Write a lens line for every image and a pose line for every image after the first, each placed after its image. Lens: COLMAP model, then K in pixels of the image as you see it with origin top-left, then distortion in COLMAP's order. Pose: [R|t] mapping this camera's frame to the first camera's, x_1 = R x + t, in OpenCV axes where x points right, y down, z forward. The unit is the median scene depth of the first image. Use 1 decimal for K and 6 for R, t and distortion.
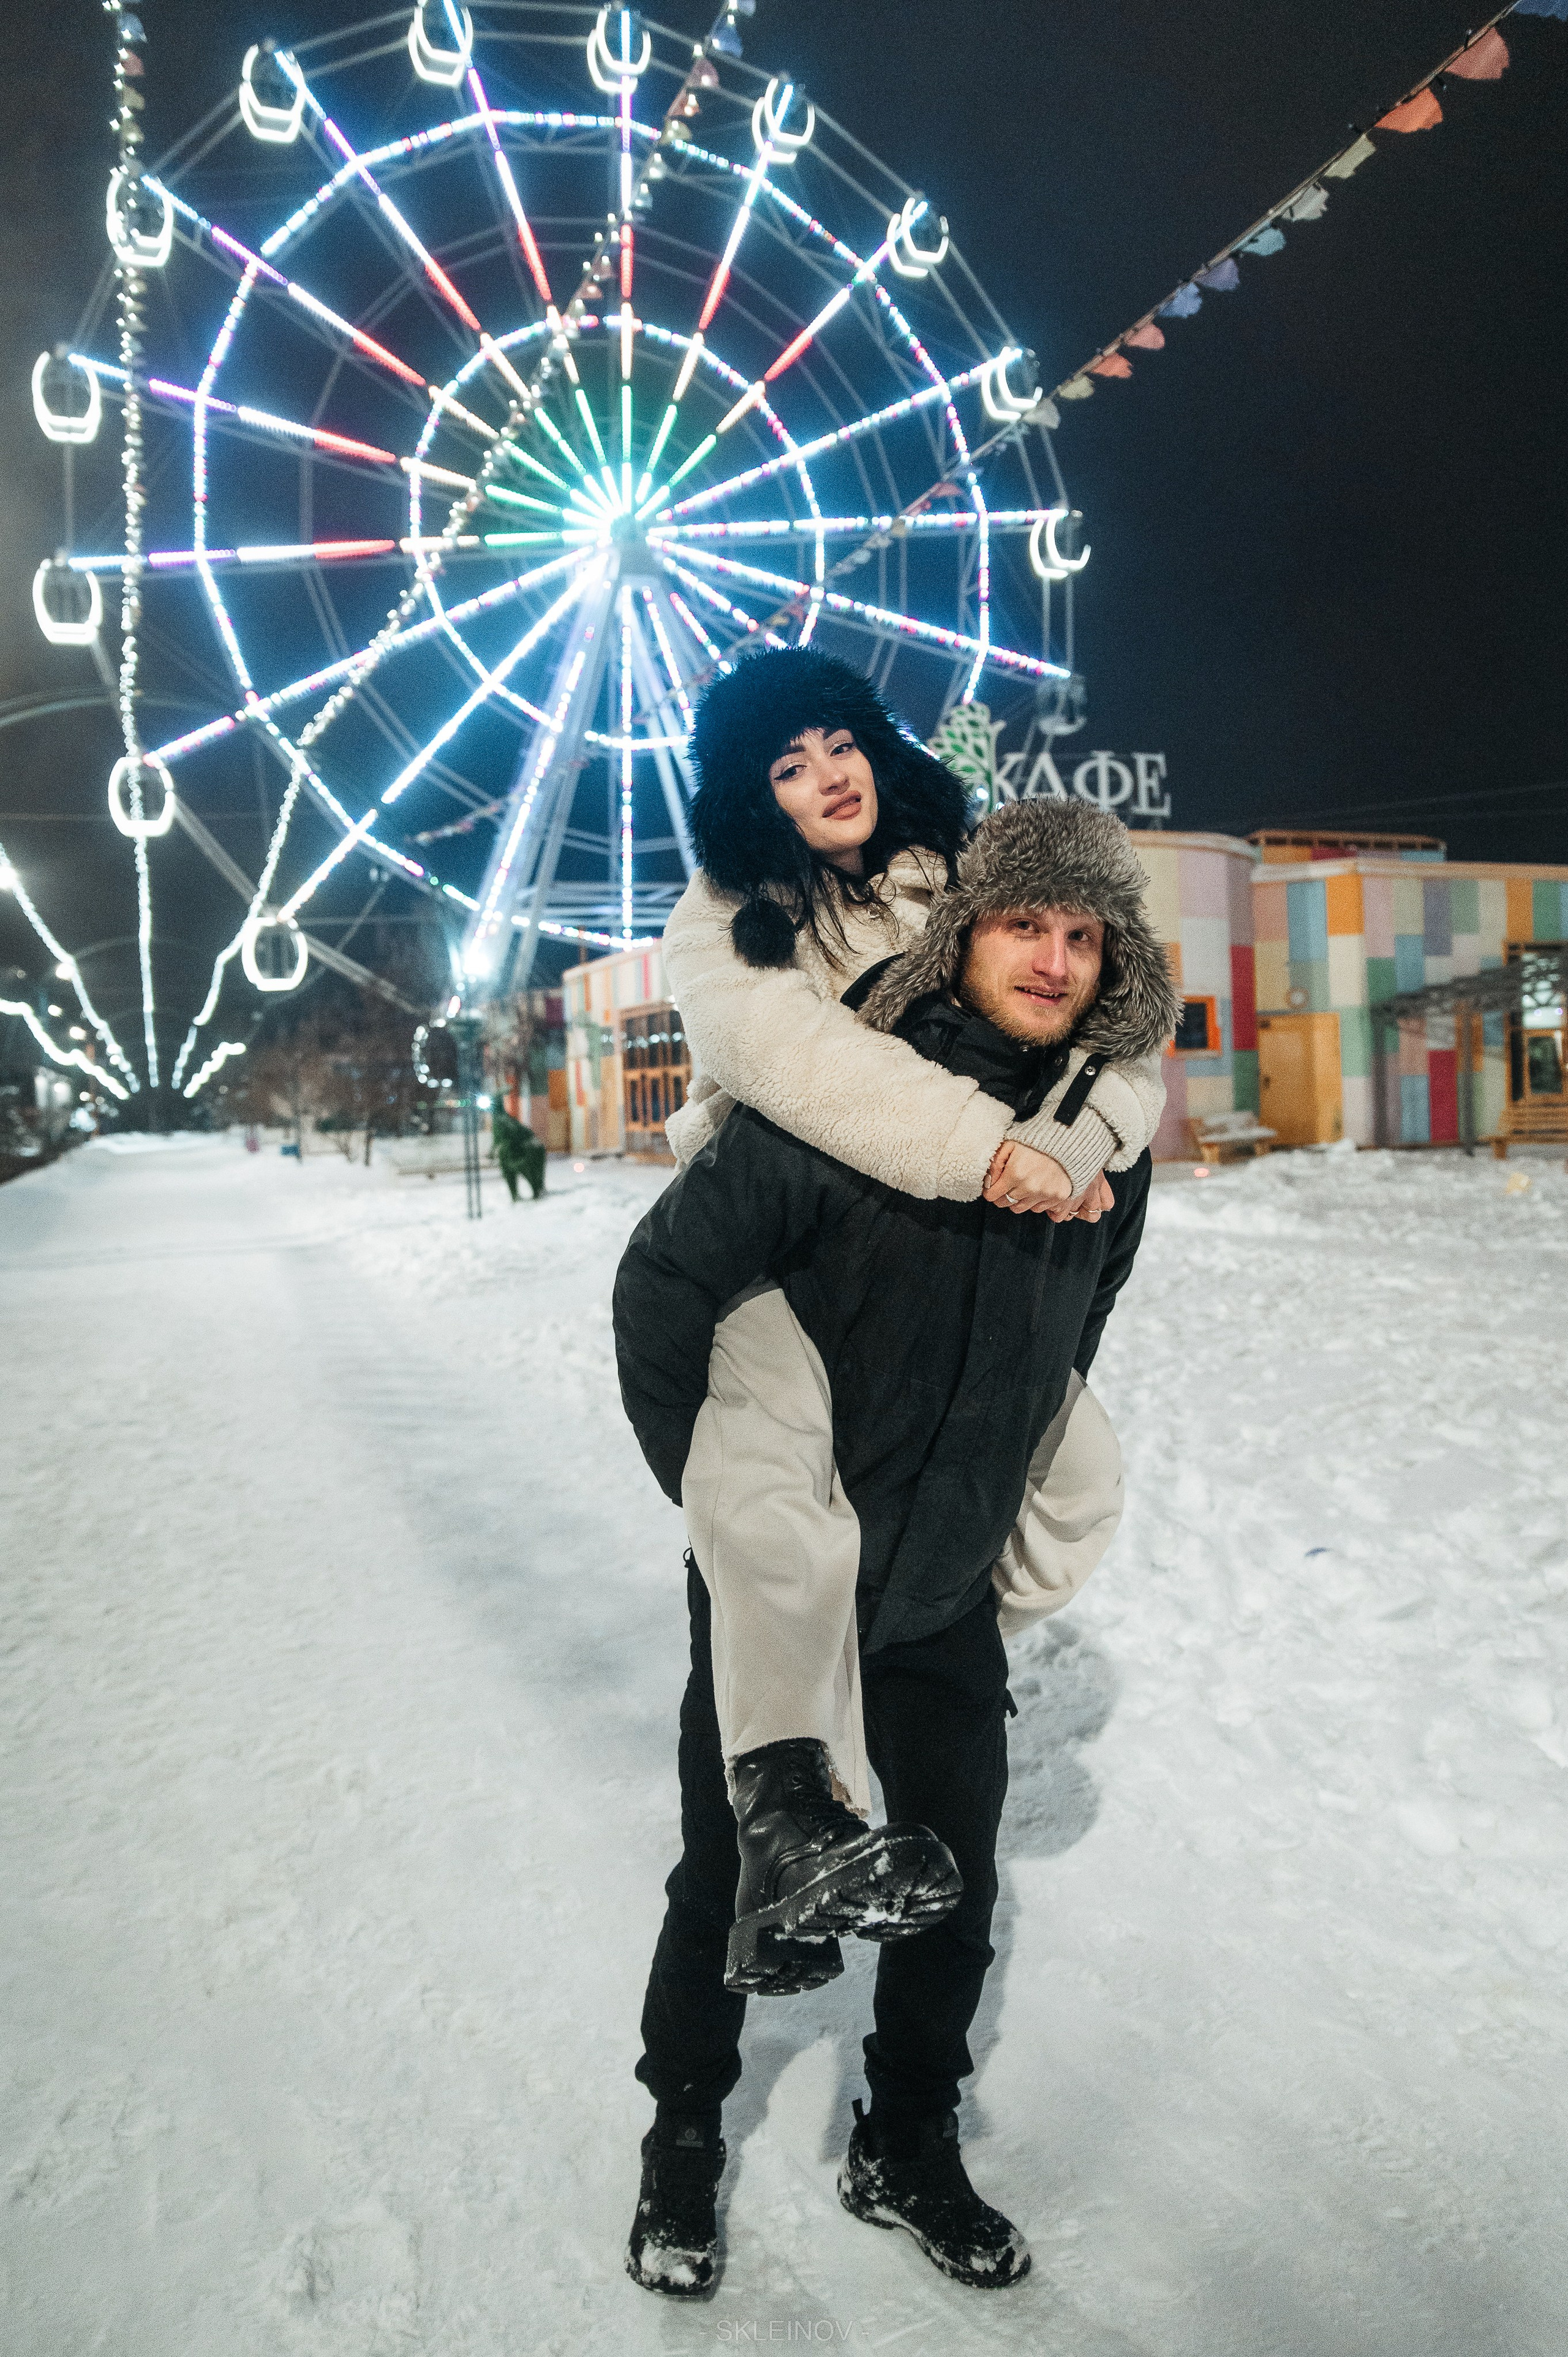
lens RADIAL K [[1629.7, 0, 808.5], [0, 1629.7, 1184.0], [0, 0, 1]] dist [-0.086409, 0.054704]
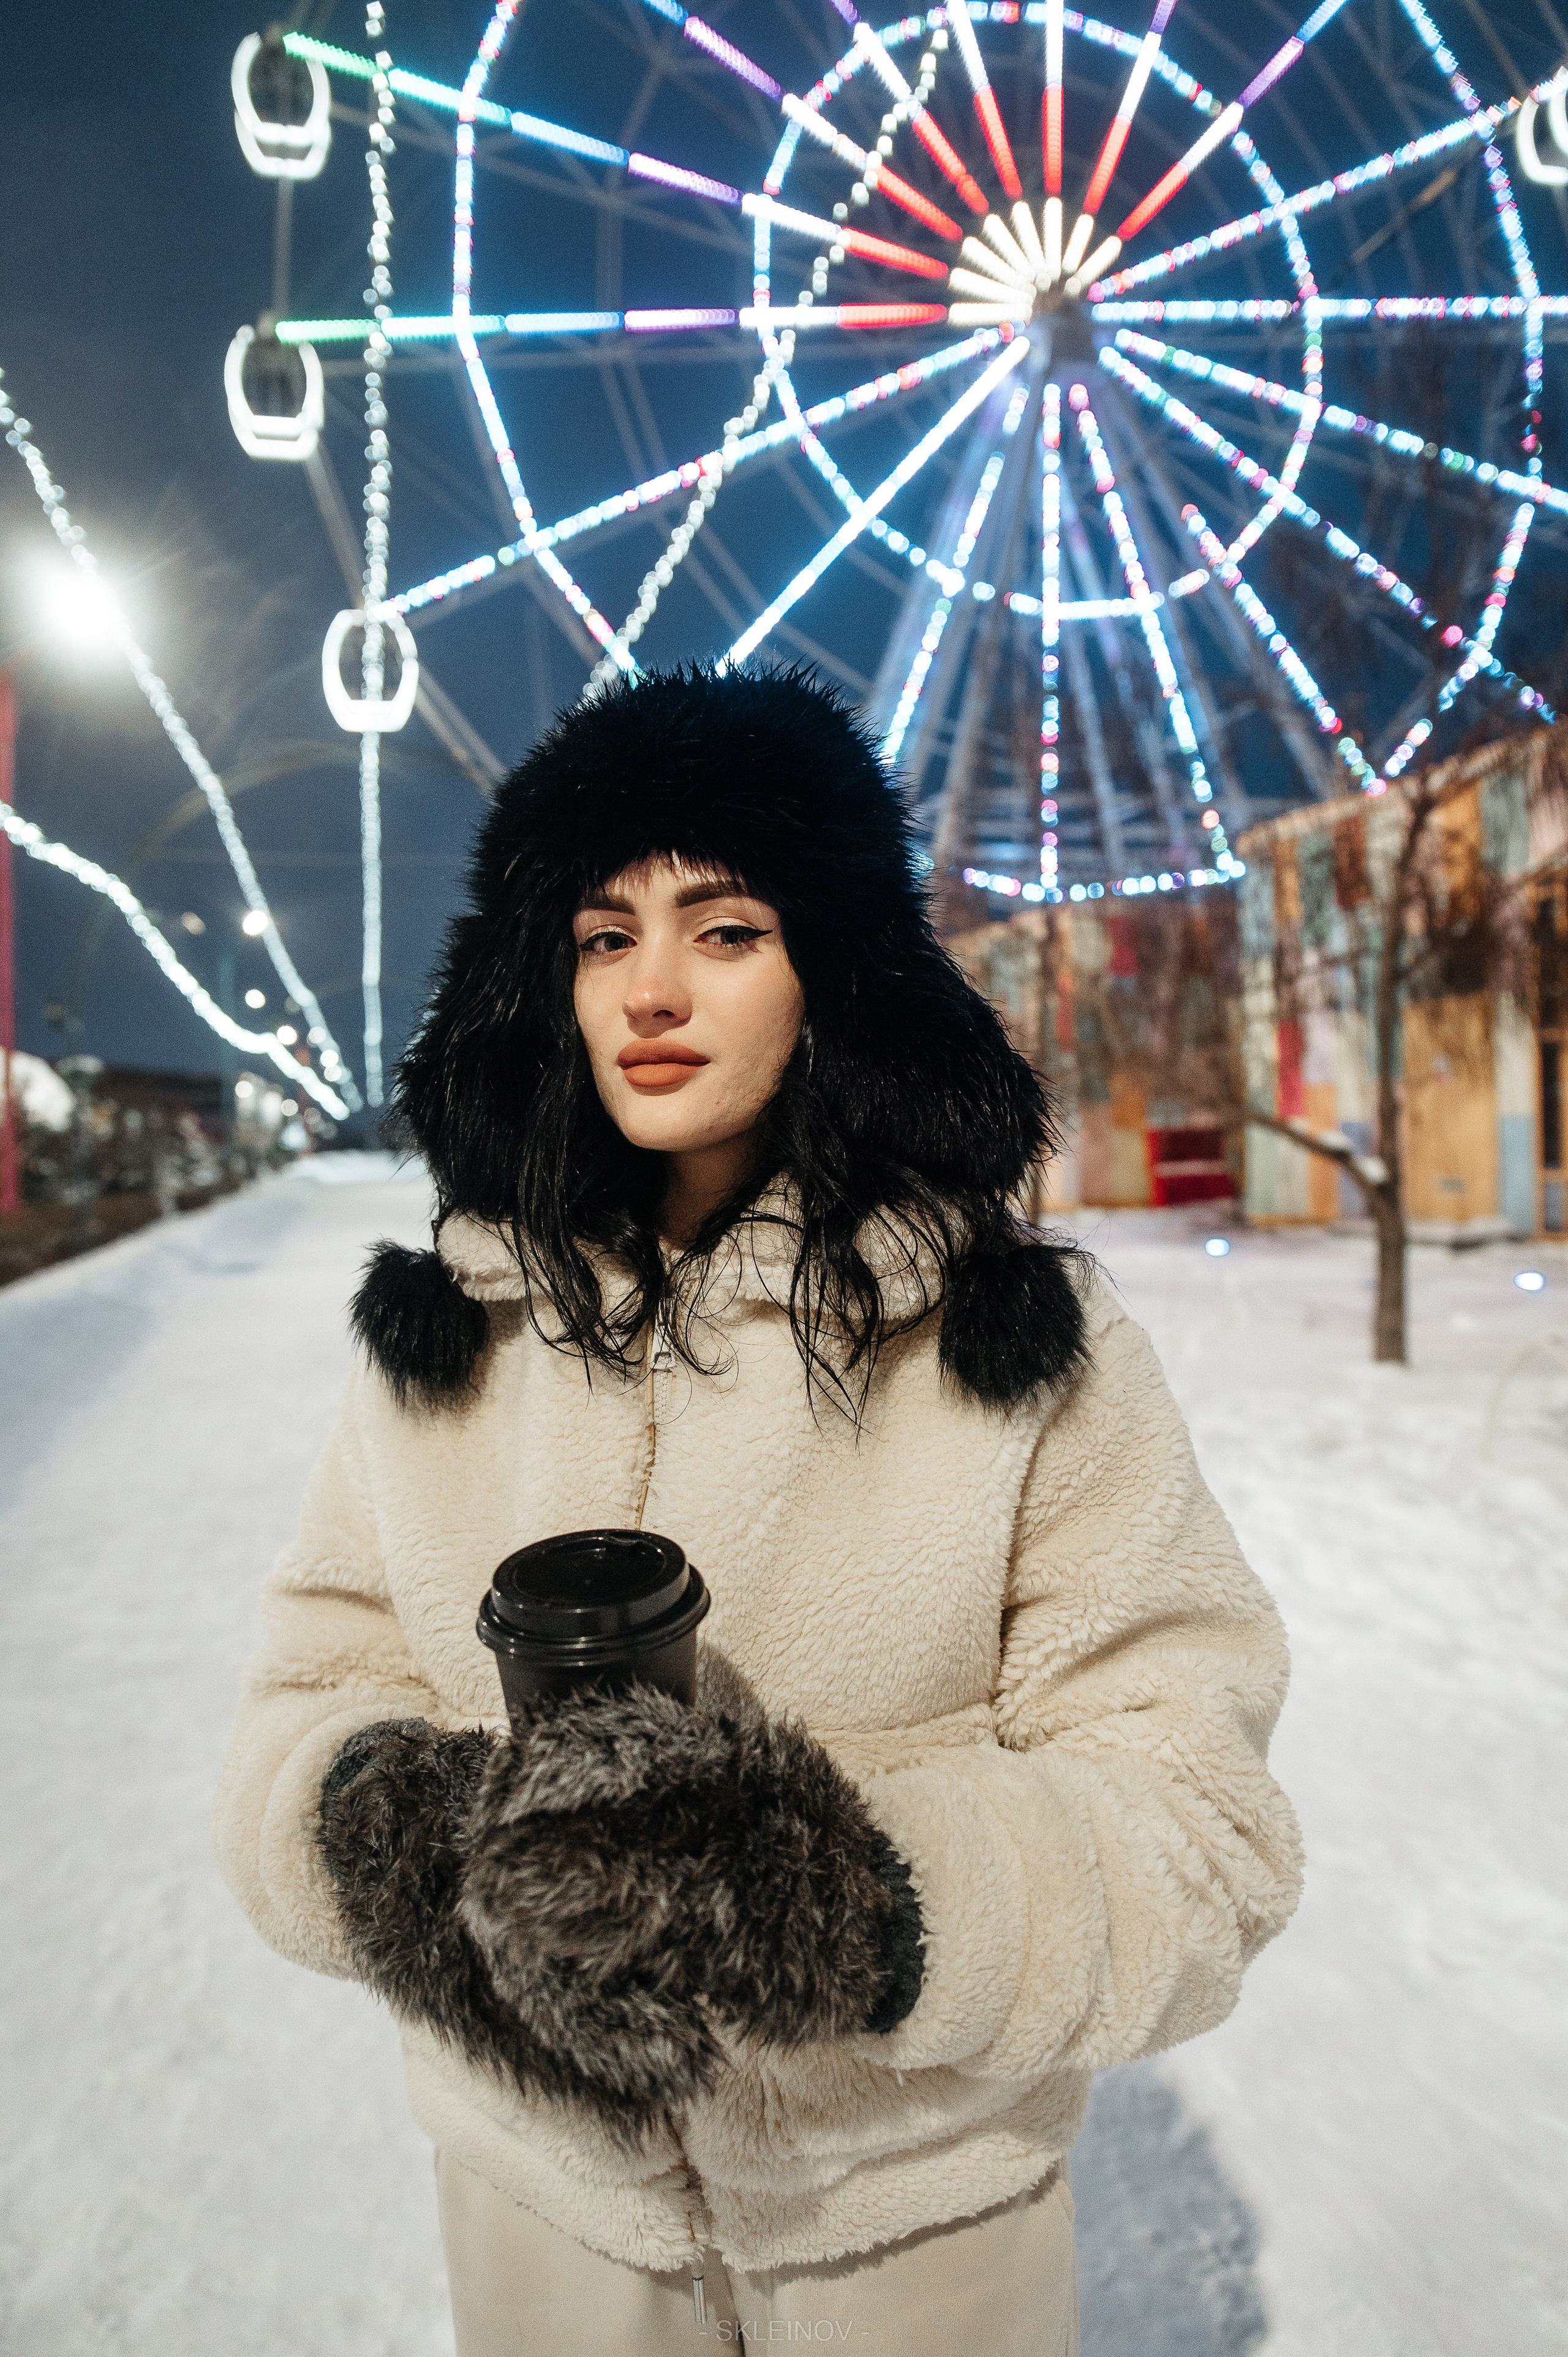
lens RADIAL K [[1629.7, 0, 809.1], [0, 1629.7, 1159.3], [0, 0, 1]] dist [-0.086409, 0.054704]
pose [[0.992405, 0.016556, -0.121896, -0.128398], [-0.020590, 0.999279, -0.031914, -0.011129], [0.121279, 0.034181, 0.992030, 0.312620]]
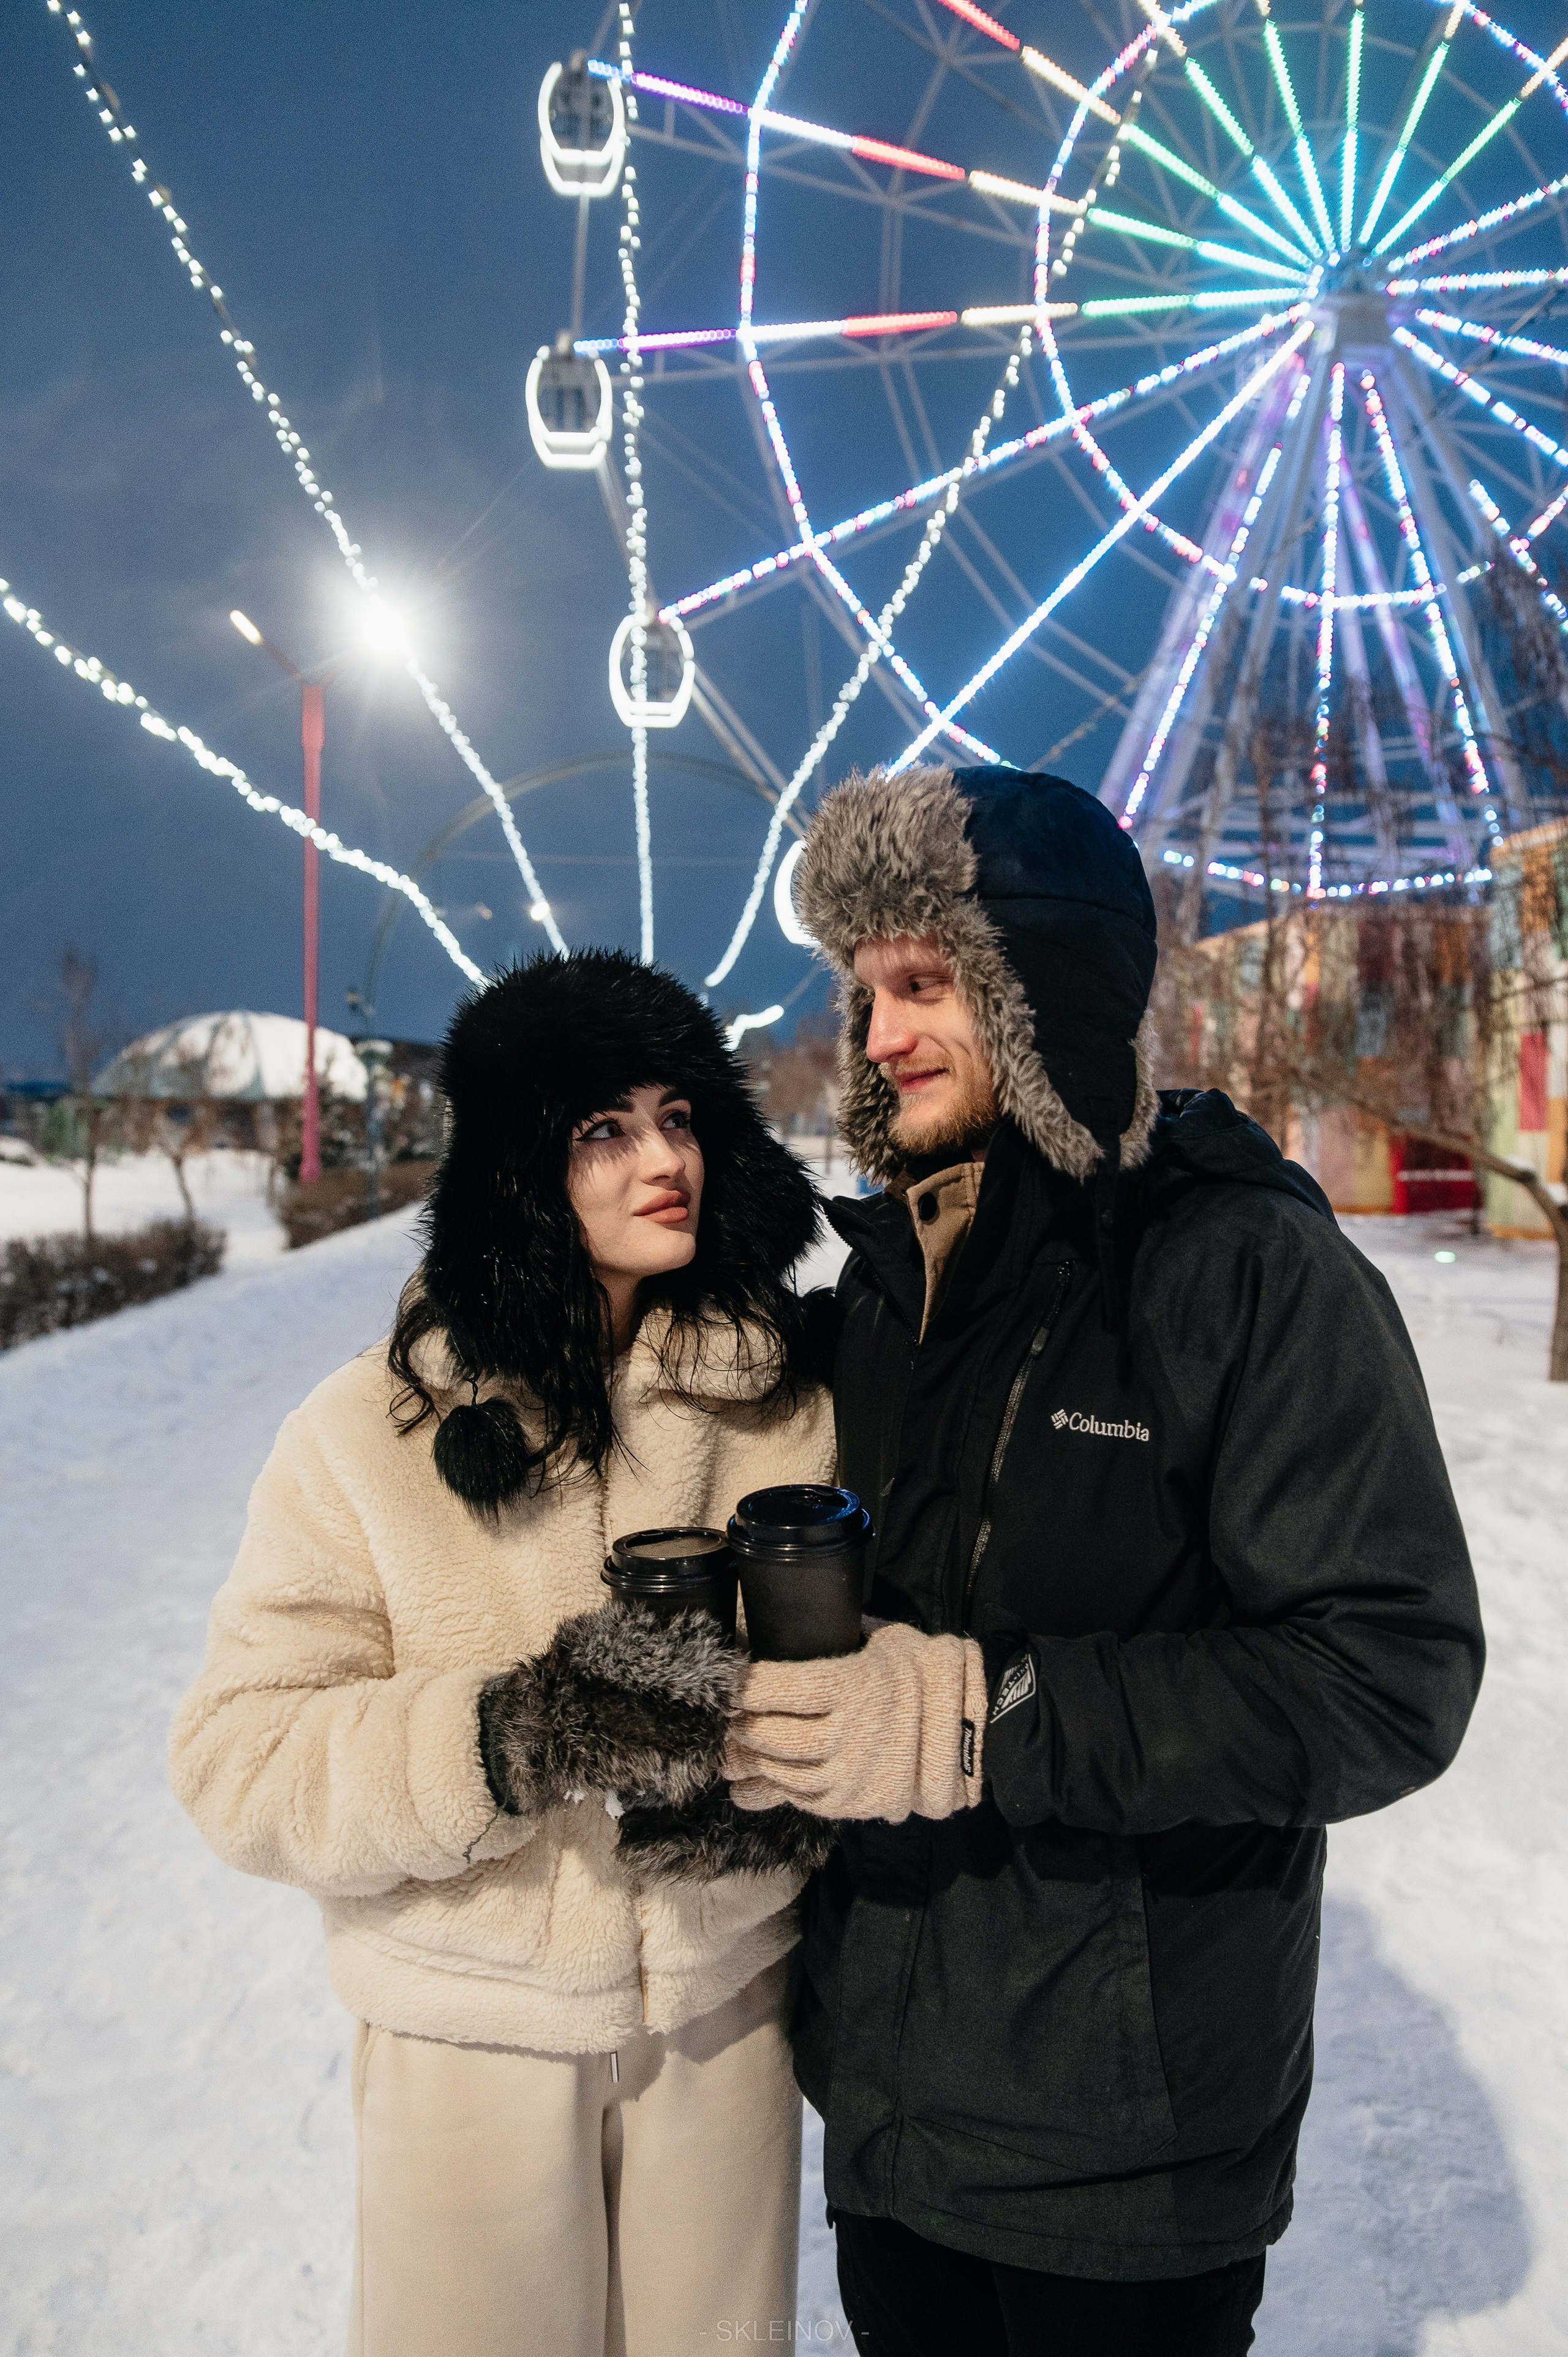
lens RADIAL K [[1629.7, 0, 791.5], [0, 1629.7, 1181.7], [0, 0, 1]] dist [-0.086409, 0.054704]
pose [[0.953784, 0.055805, -0.295266, -0.117085], [-0.058990, 0.998257, -0.001882, -0.012436], [0.294647, 0.019213, 0.955413, 0.298808]]
